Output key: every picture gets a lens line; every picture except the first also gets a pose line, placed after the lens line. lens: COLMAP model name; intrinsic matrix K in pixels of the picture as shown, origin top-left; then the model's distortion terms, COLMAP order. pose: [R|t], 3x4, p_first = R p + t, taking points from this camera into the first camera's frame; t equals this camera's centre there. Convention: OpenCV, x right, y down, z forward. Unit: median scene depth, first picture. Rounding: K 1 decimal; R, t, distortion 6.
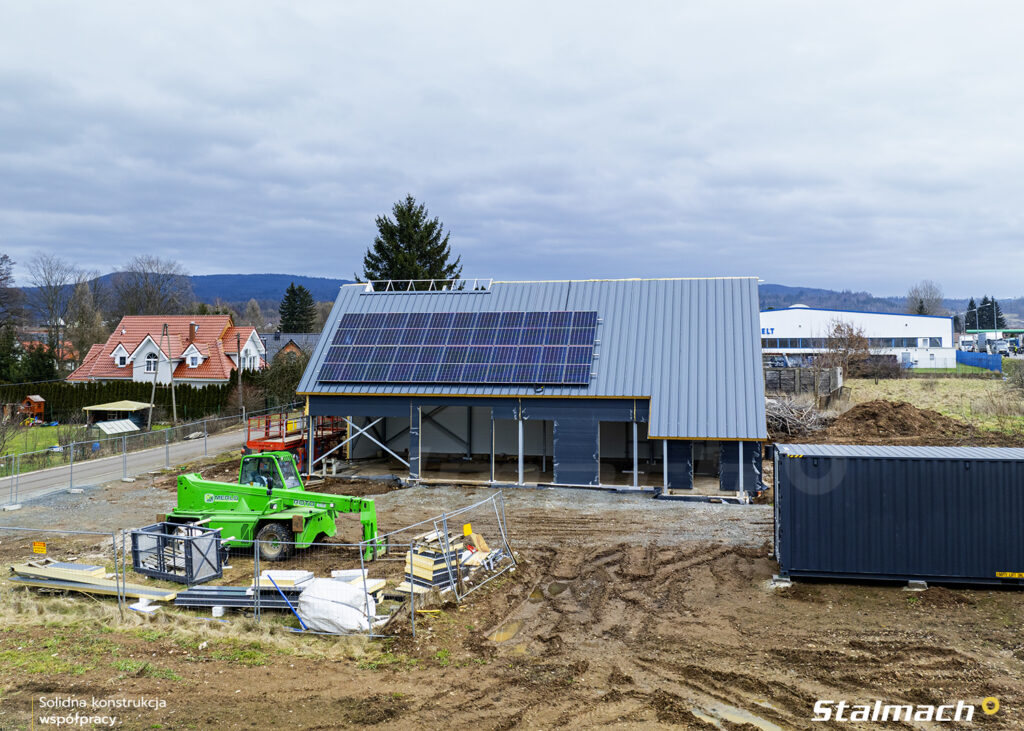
lens RADIAL K [[893.7, 0, 512.0], [0, 893.7, 365.5], [0, 0, 1]] dist [0.000720, 0.000838]
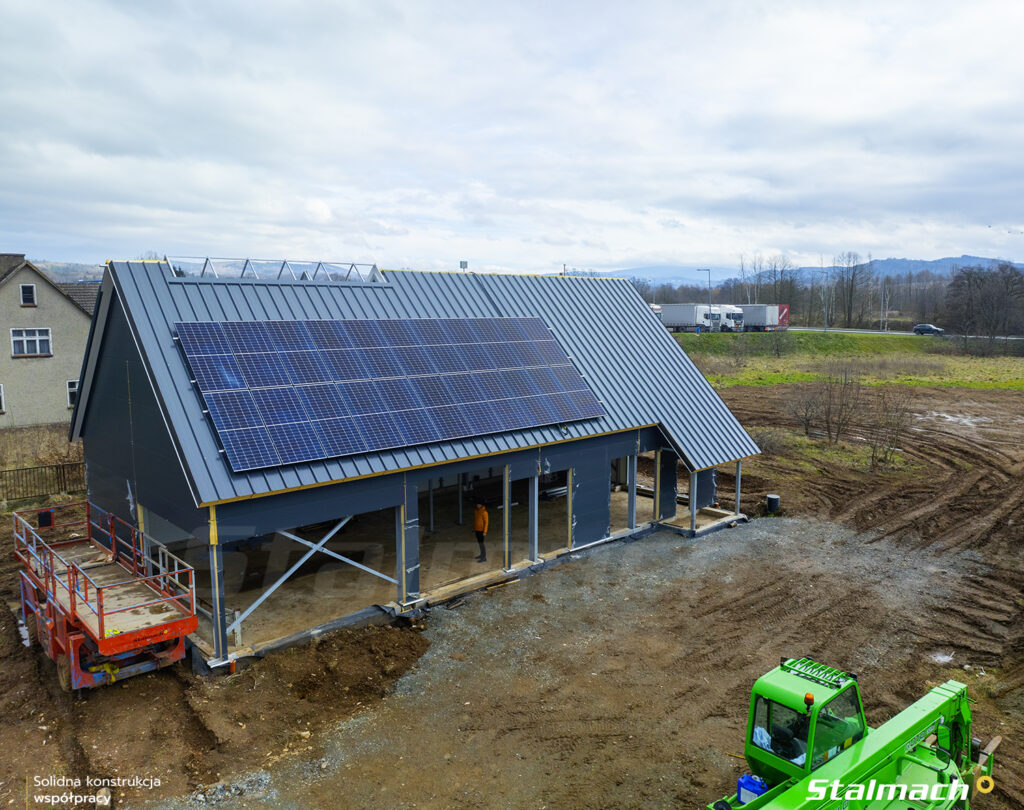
lens RADIAL K [[758.7, 0, 538.6], [0, 758.7, 408.0], [0, 0, 1]] dist [-0.034304, 0.000372]
pose [[0.535421, -0.110783, 0.837288, -0.468295], [0.019238, 0.992703, 0.119043, -0.062746], [-0.844366, -0.047631, 0.533646, 0.654060]]
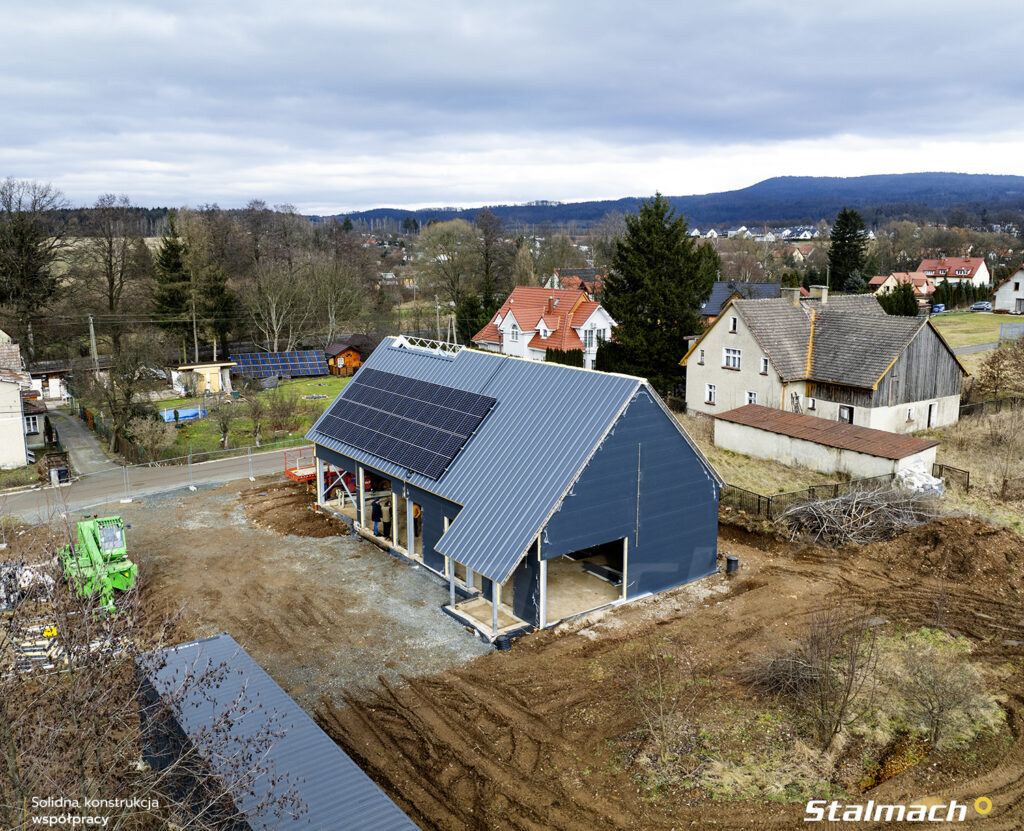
lens RADIAL K [[862.9, 0, 501.9], [0, 862.9, 399.7], [0, 0, 1]] dist [-0.053372, -0.002711]
pose [[0.756404, 0.113690, -0.644149, 0.718440], [-0.013699, 0.987317, 0.158172, -0.212683], [0.653962, -0.110818, 0.748367, 0.305532]]
